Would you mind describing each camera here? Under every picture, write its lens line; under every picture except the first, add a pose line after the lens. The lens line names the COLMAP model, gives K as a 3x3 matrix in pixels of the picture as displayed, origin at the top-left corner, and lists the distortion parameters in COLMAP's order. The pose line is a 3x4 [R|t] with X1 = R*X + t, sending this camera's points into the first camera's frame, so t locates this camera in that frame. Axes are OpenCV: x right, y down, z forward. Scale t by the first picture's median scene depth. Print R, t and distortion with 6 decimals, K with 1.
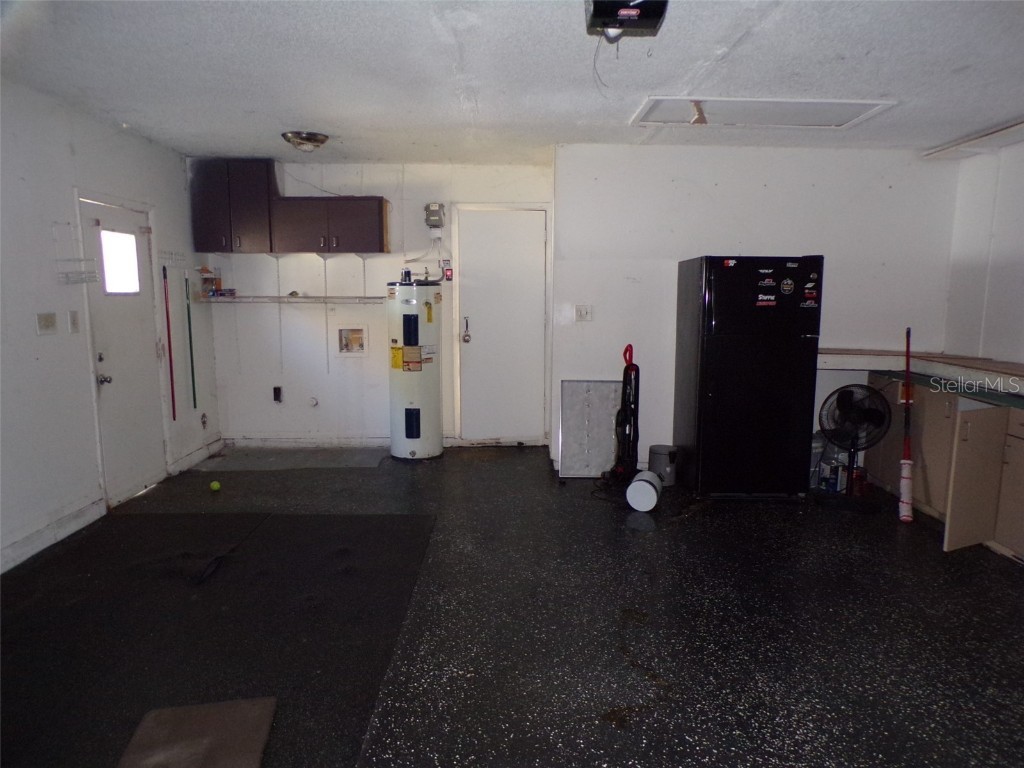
lens RADIAL K [[700.1, 0, 511.6], [0, 700.1, 389.6], [0, 0, 1]] dist [-0.027125, 0.001853]
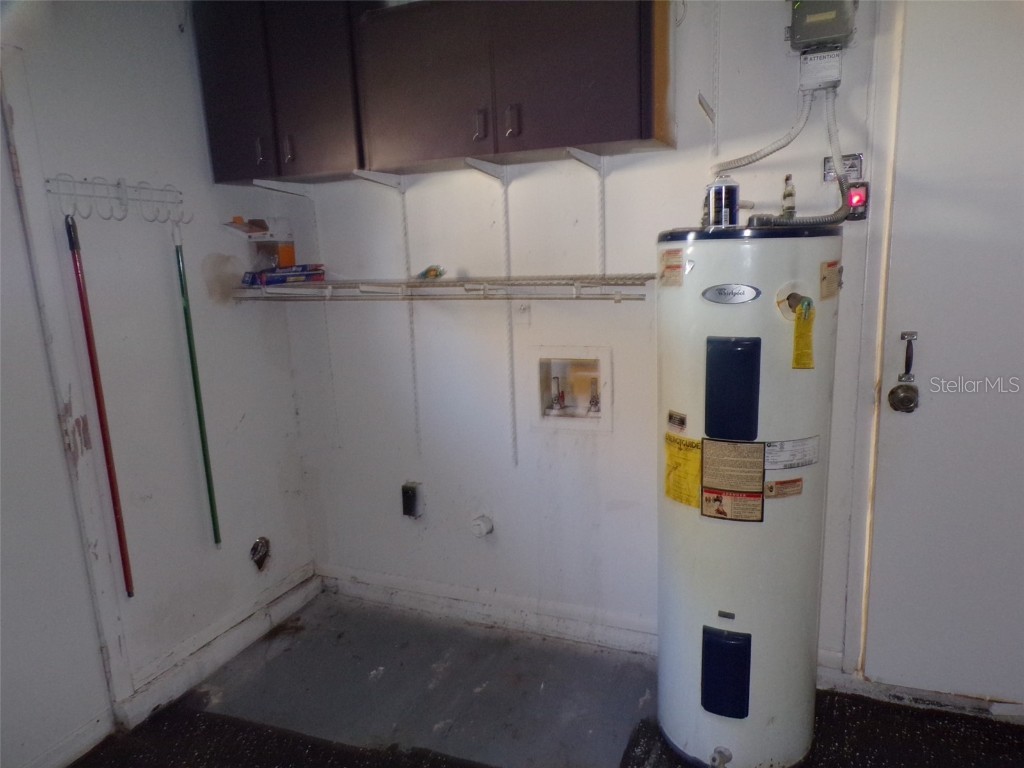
lens RADIAL K [[700.1, 0, 511.6], [0, 700.1, 389.6], [0, 0, 1]] dist [-0.027125, 0.001853]
pose [[0.911310, 0.040815, -0.409692, -0.105677], [-0.019155, 0.998200, 0.056836, -0.098372], [0.411275, -0.043948, 0.910451, 0.677132]]
